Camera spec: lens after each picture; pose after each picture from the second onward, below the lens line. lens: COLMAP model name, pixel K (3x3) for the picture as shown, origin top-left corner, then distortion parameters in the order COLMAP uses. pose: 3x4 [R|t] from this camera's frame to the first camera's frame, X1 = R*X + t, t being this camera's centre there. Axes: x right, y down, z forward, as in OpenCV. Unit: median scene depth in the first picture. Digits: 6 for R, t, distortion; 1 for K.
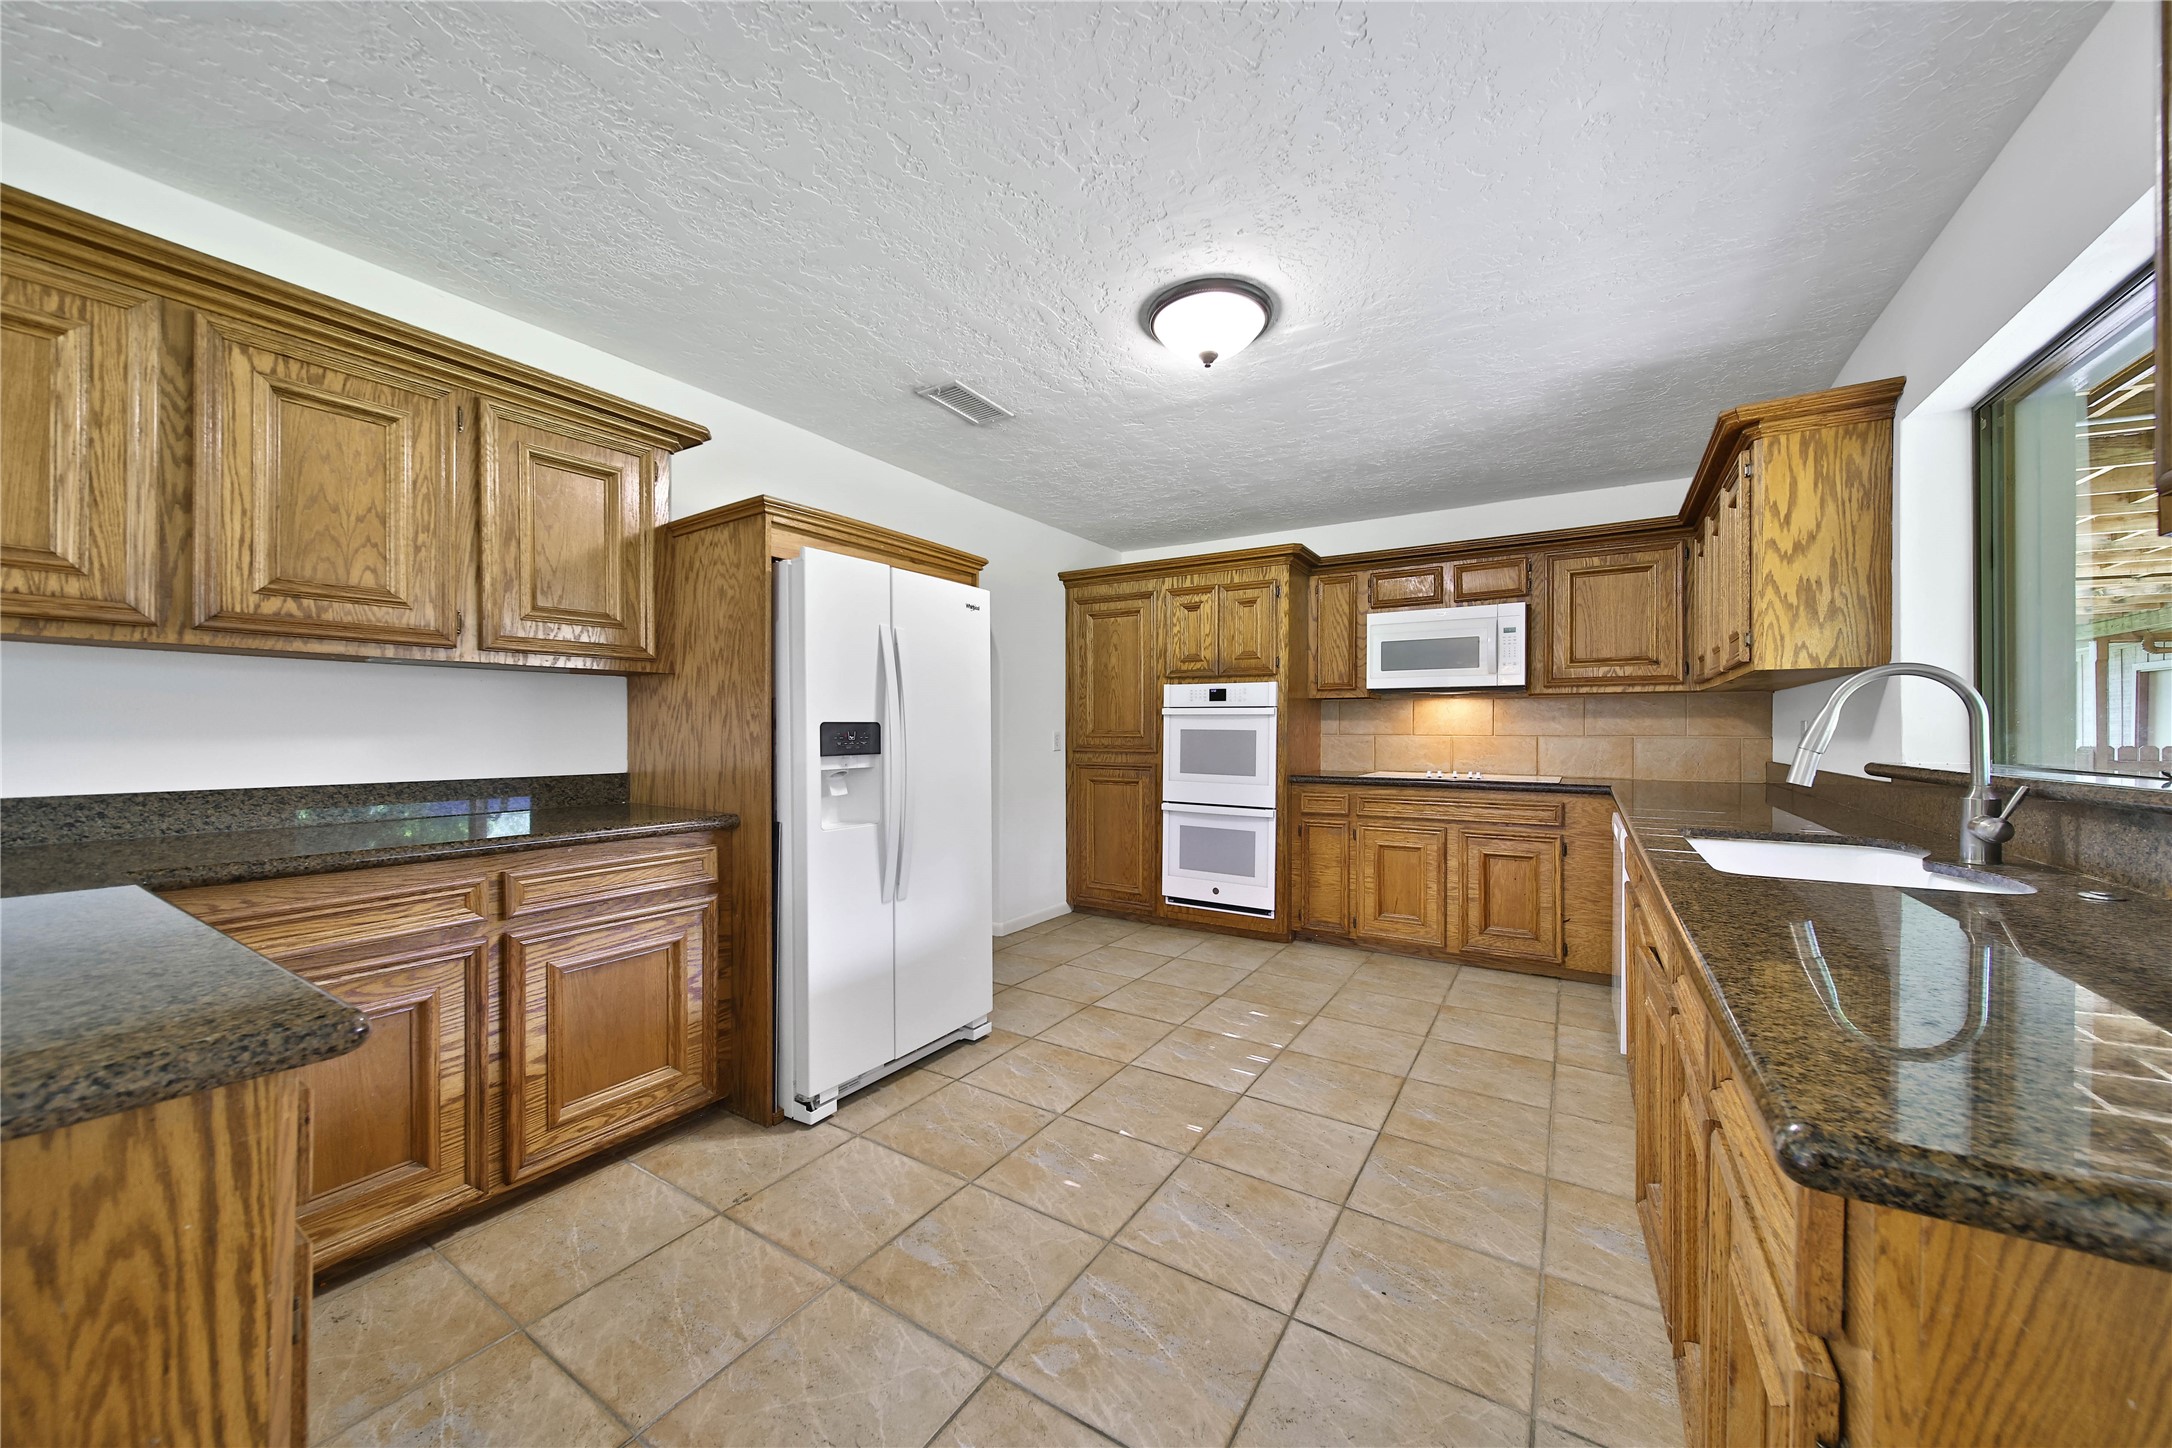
lens RADIAL K [[783.6, 0, 1081.5], [0, 783.6, 734.0], [0, 0, 1]] dist [-0.002195, -0.000631]
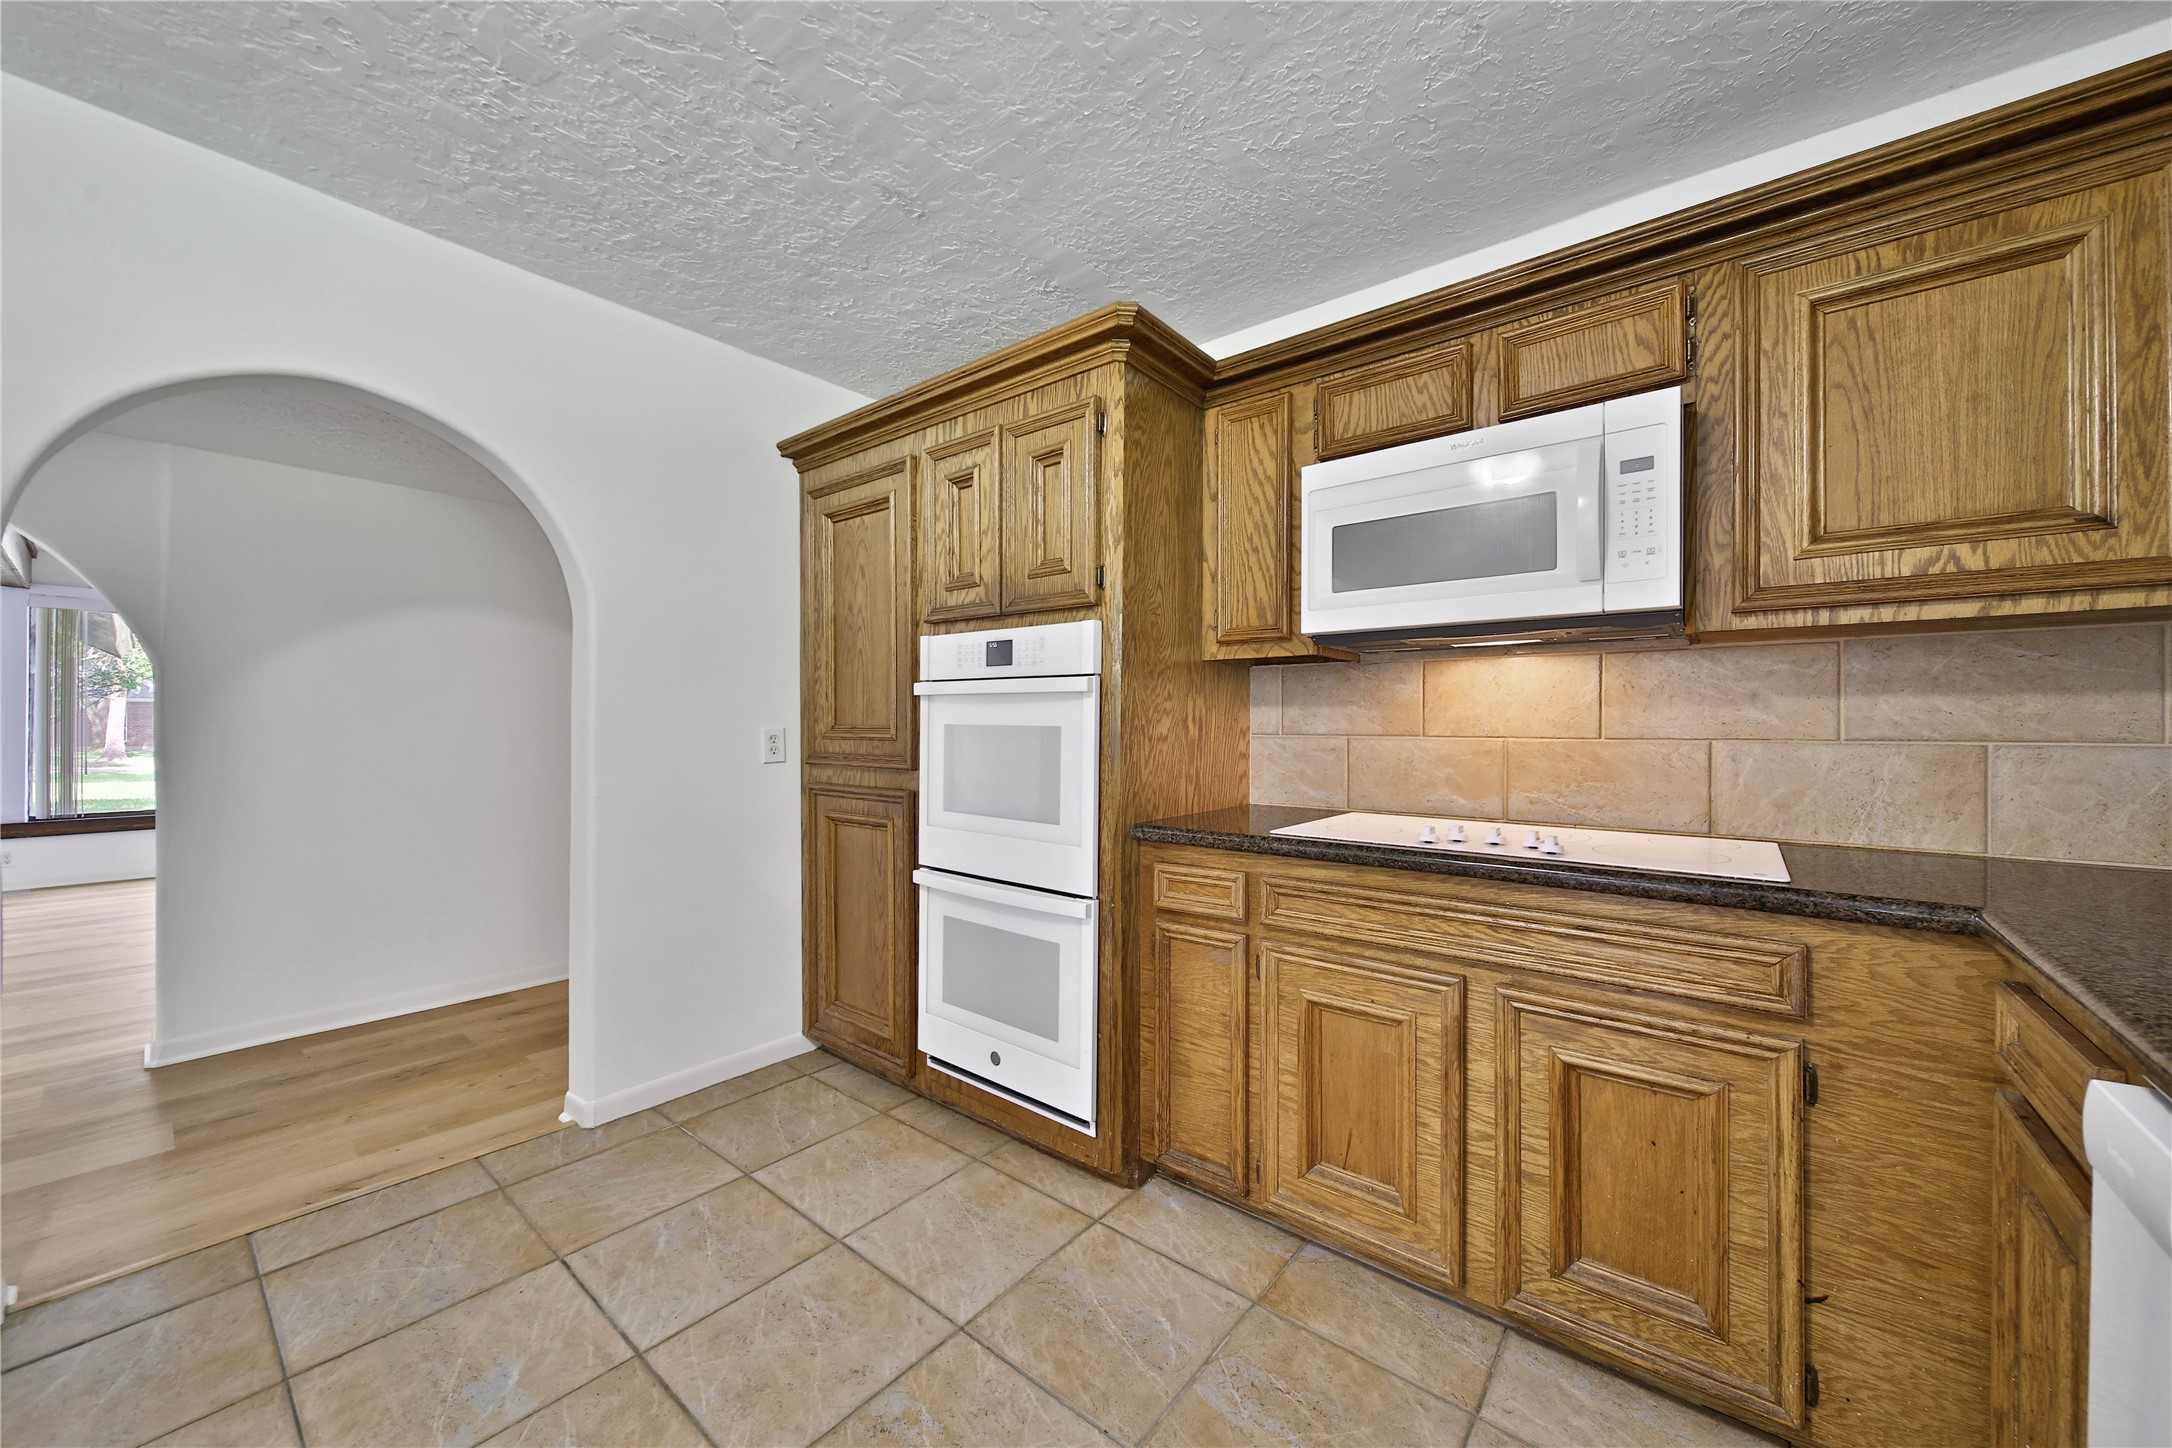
lens RADIAL K [[783.6, 0, 1113.3], [0, 783.6, 727.3], [0, 0, 1]] dist [-0.002195, -0.000631]
pose [[0.995272, -0.000747, -0.097123, 0.541752], [0.000572, 0.999998, -0.001832, -0.006333], [0.097124, 0.001768, 0.995271, 0.978909]]
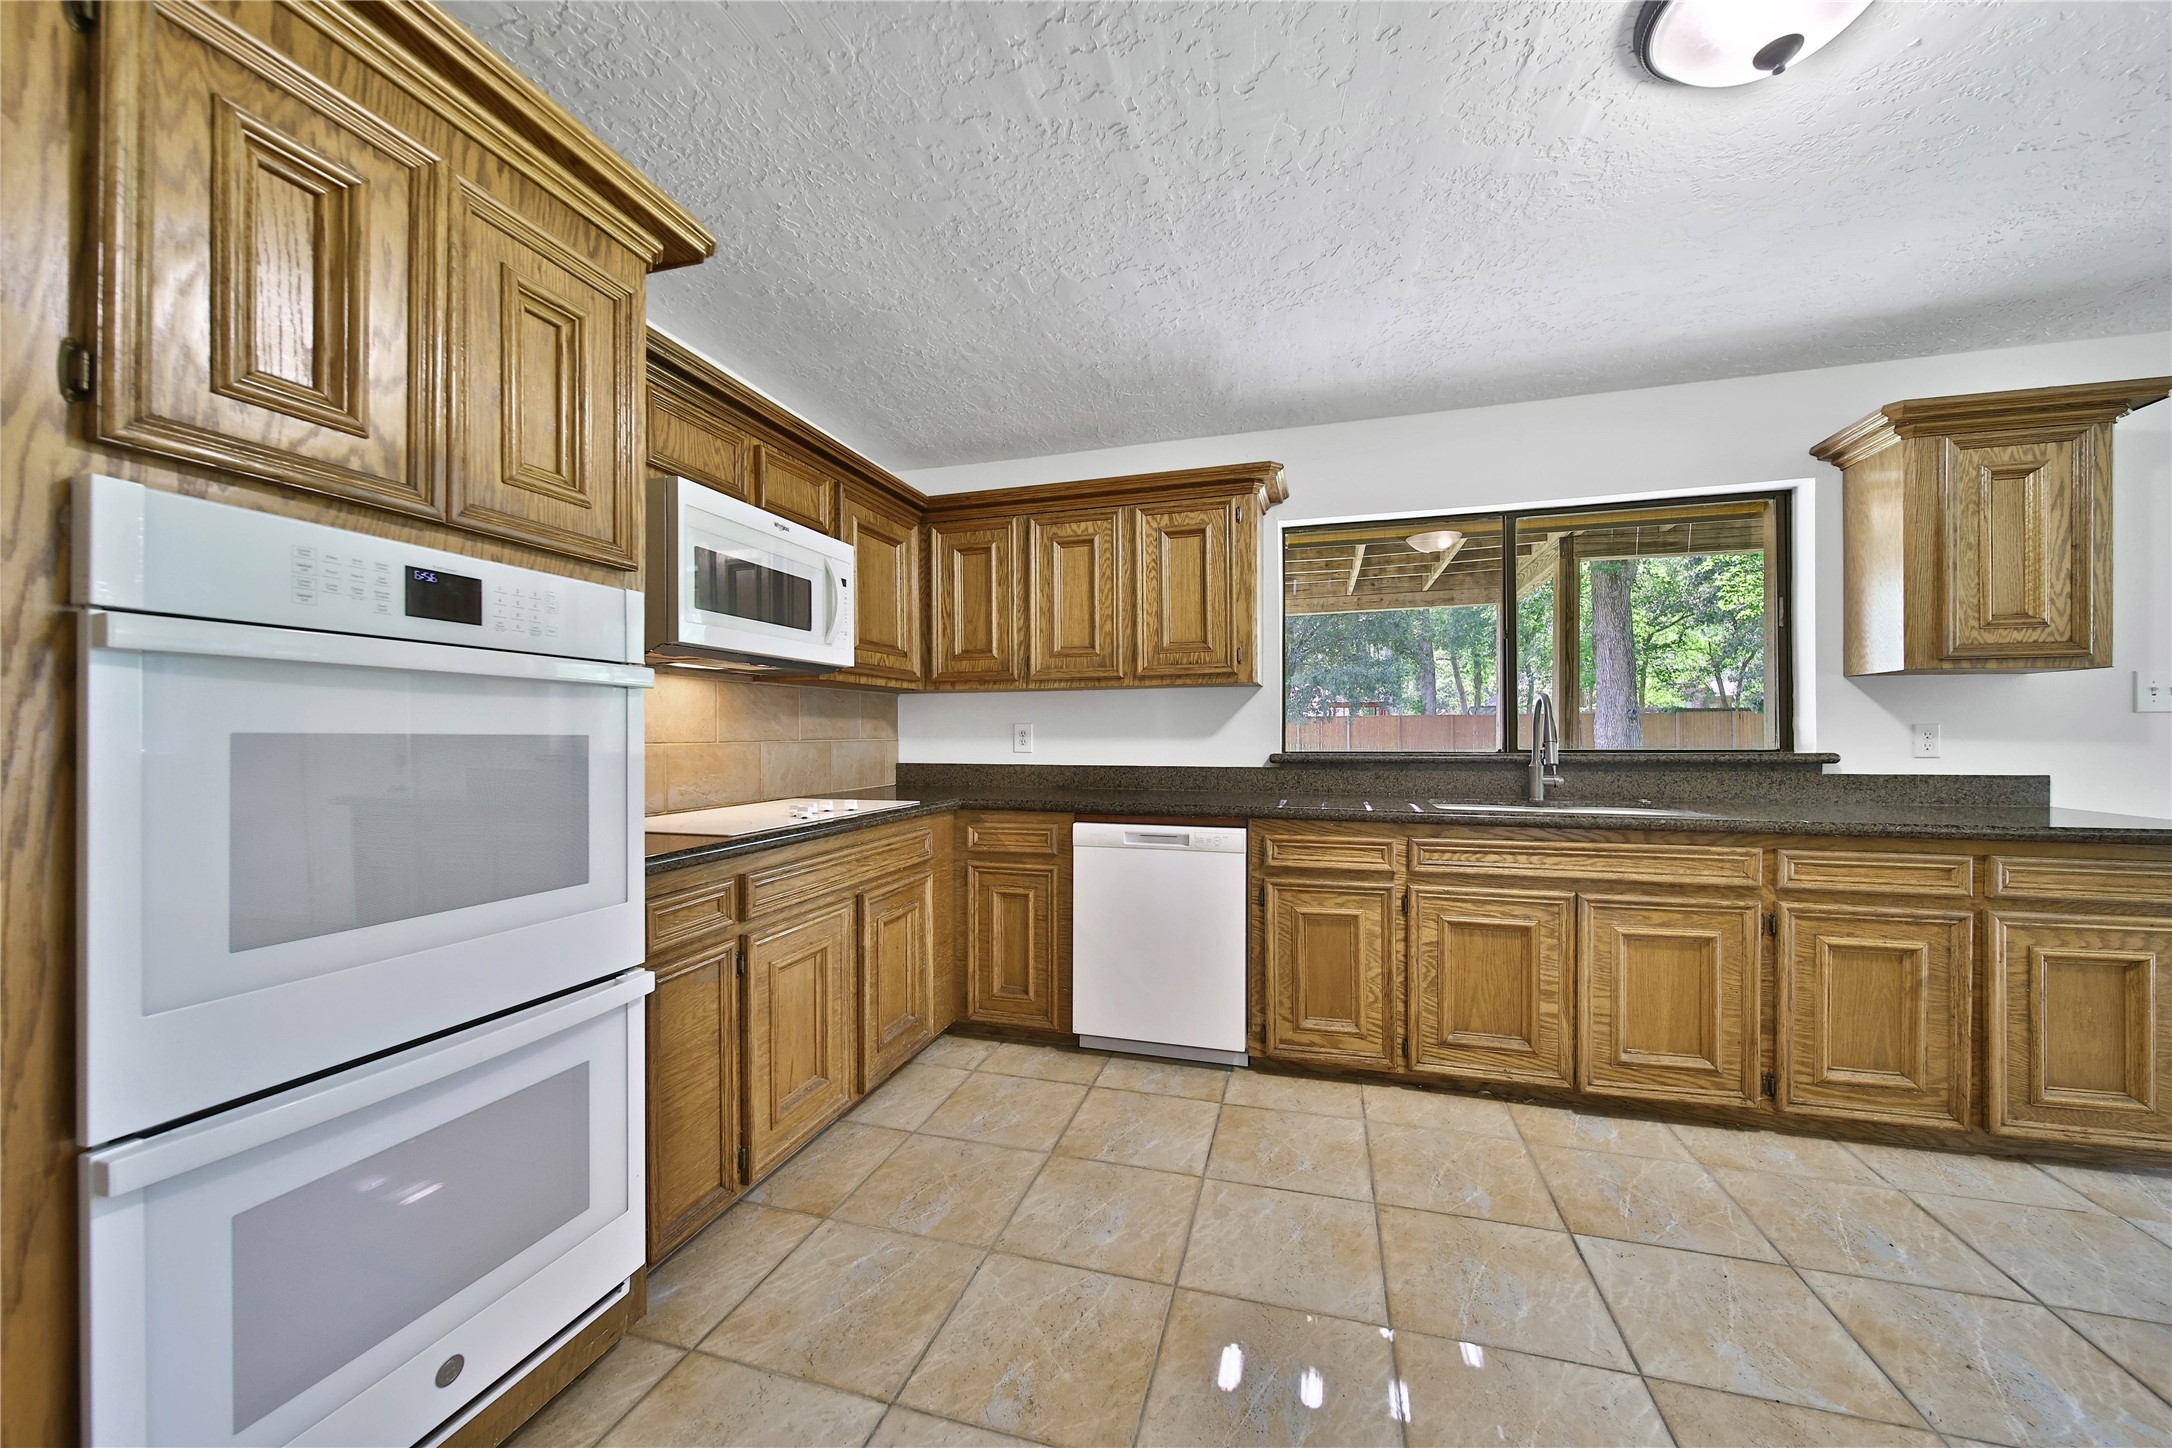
lens RADIAL K [[783.6, 0, 1067.0], [0, 783.6, 730.9], [0, 0, 1]] dist [-0.002195, -0.000631]
pose [[-0.270395, 0.000865, 0.962749, -0.236699], [0.011771, 0.999928, 0.002407, -0.009116], [-0.962678, 0.011983, -0.270385, 1.634442]]
